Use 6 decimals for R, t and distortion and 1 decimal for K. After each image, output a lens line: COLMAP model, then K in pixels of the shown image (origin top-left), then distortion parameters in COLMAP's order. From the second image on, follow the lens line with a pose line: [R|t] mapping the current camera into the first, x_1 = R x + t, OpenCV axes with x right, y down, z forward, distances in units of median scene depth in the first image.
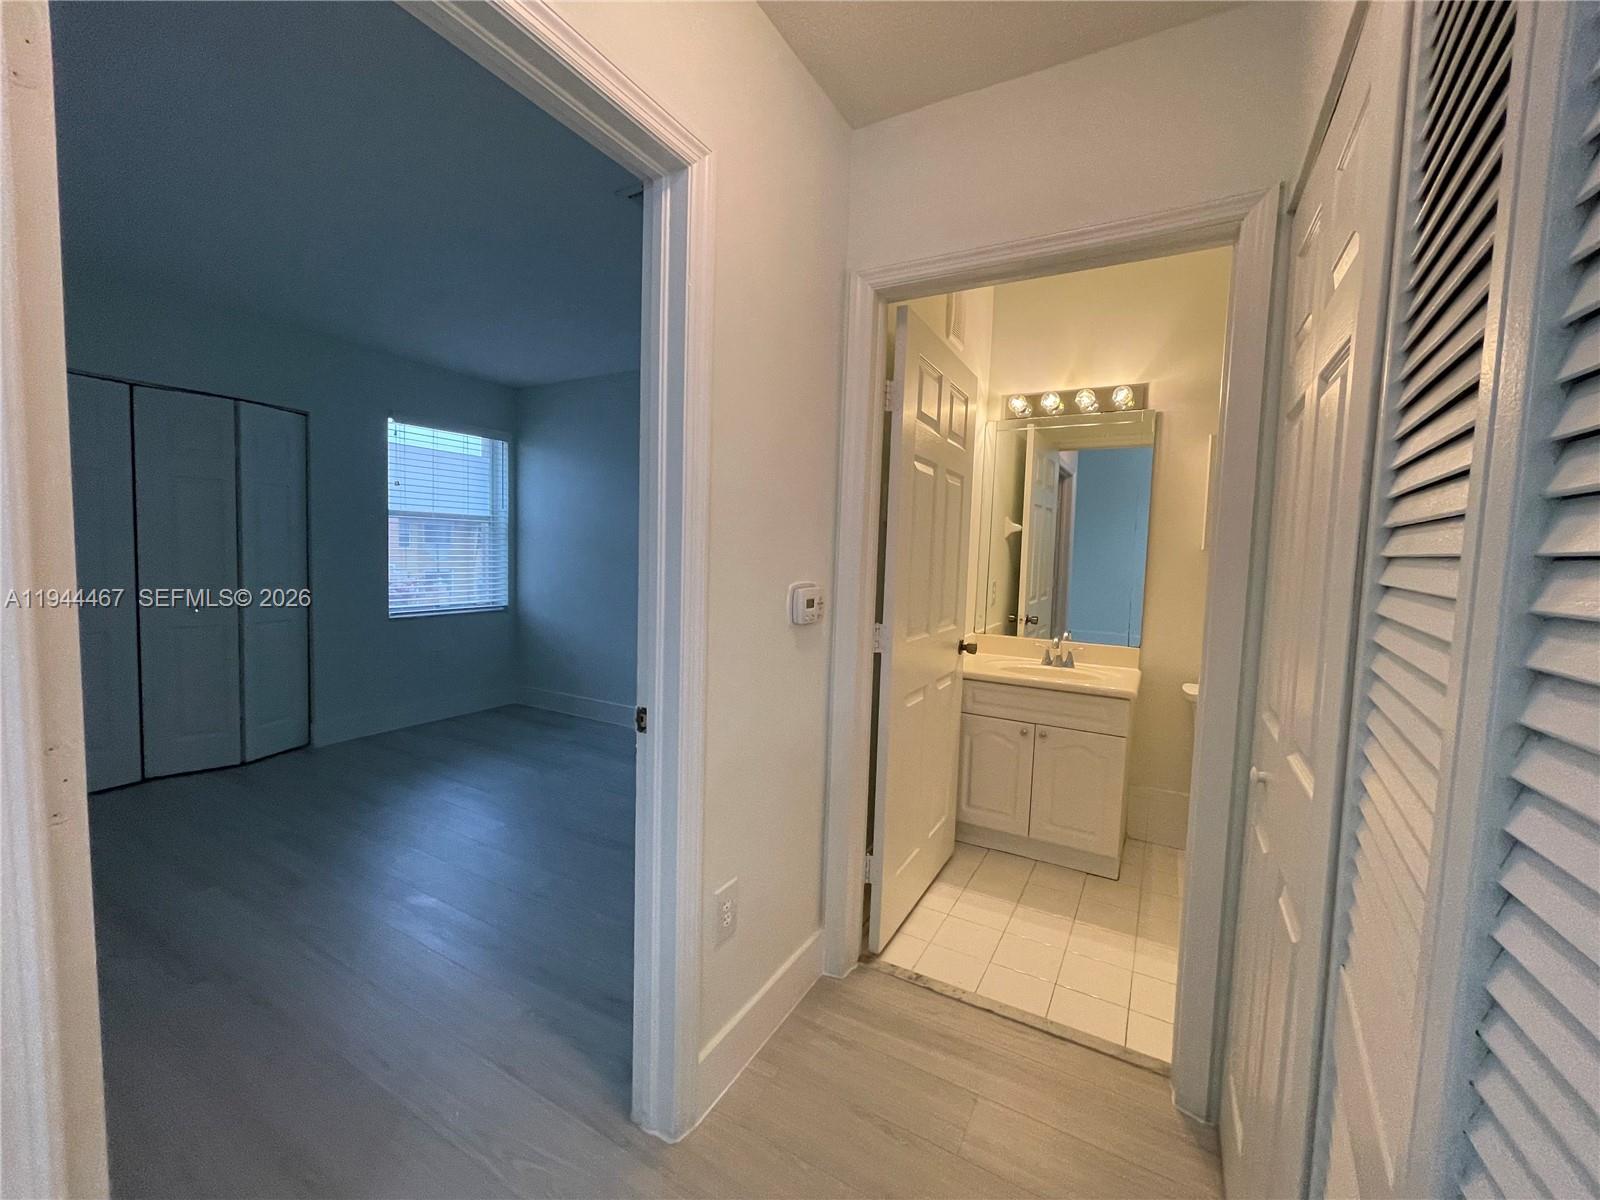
lens RADIAL K [[646.4, 0, 797.6], [0, 646.4, 598.7], [0, 0, 1]] dist [-0.001416, -0.000018]
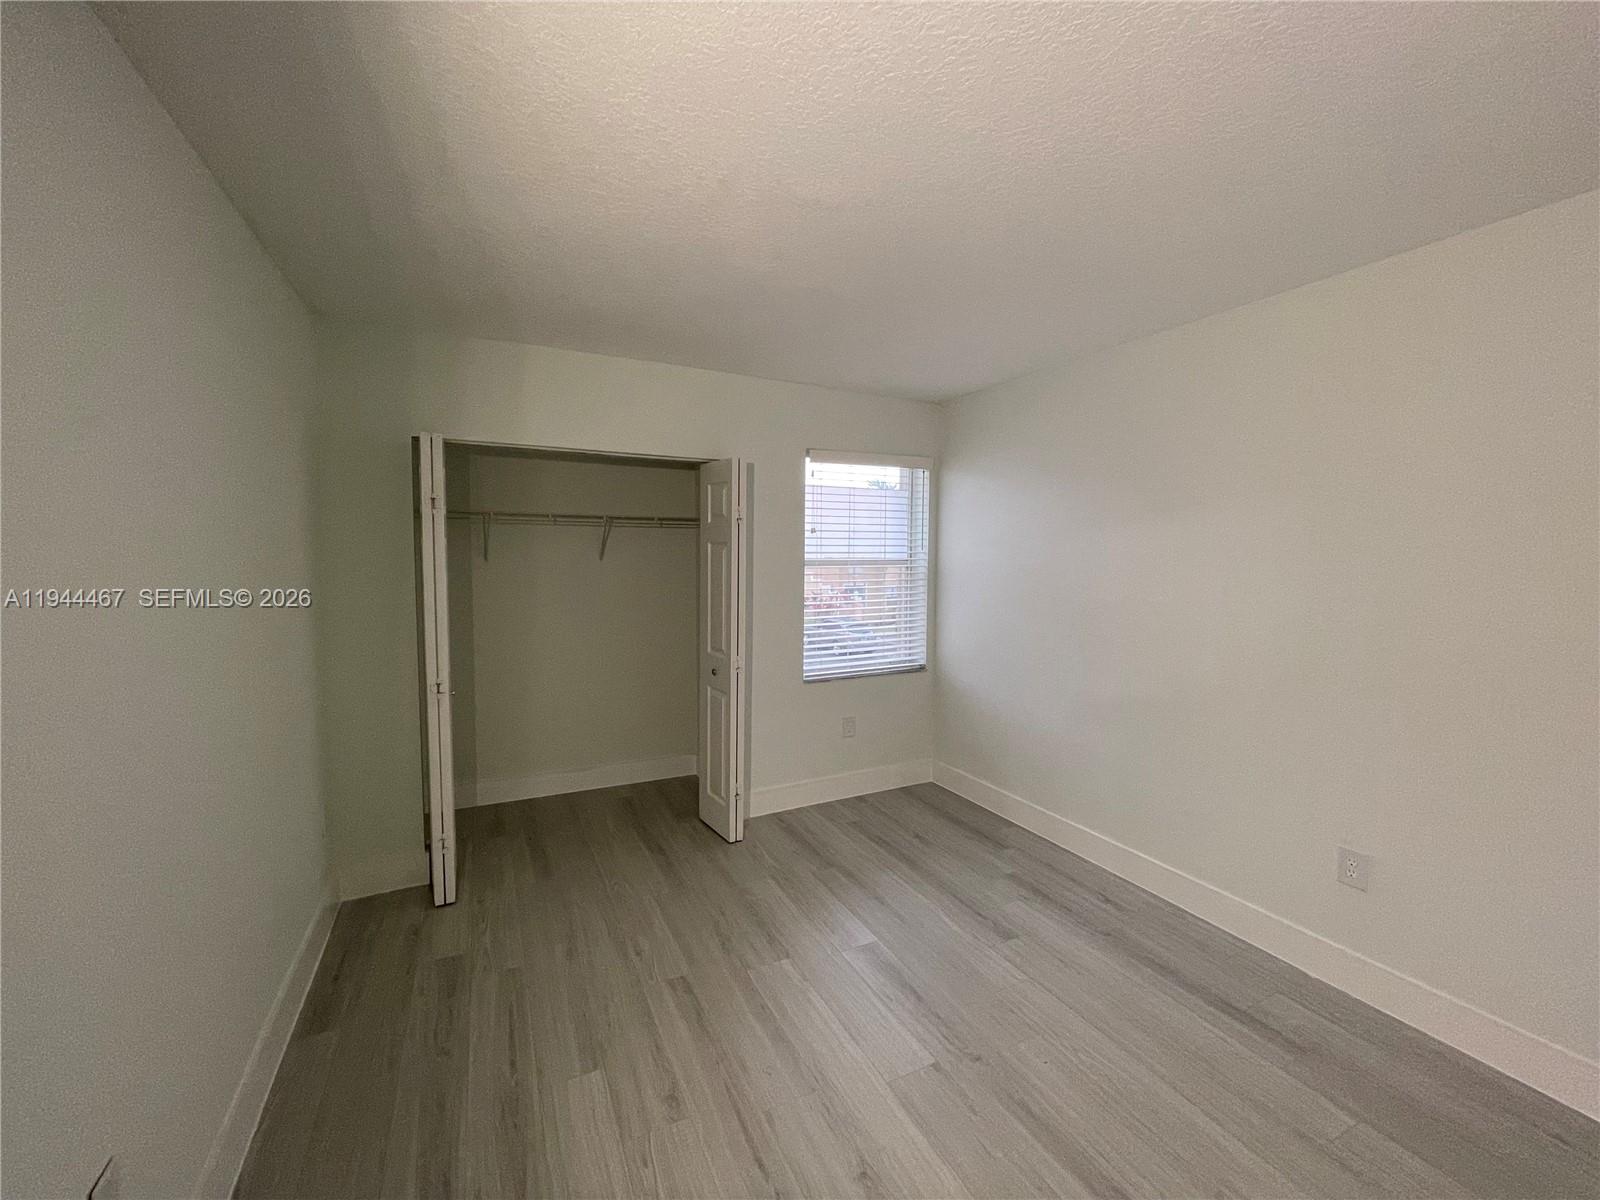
lens RADIAL K [[647.8, 0, 788.7], [0, 647.8, 597.9], [0, 0, 1]] dist [-0.004933, 0.001589]
pose [[0.820117, 0.007162, -0.572152, -0.121693], [-0.016181, 0.999812, -0.010679, -0.067488], [0.571968, 0.018016, 0.820078, 0.223509]]
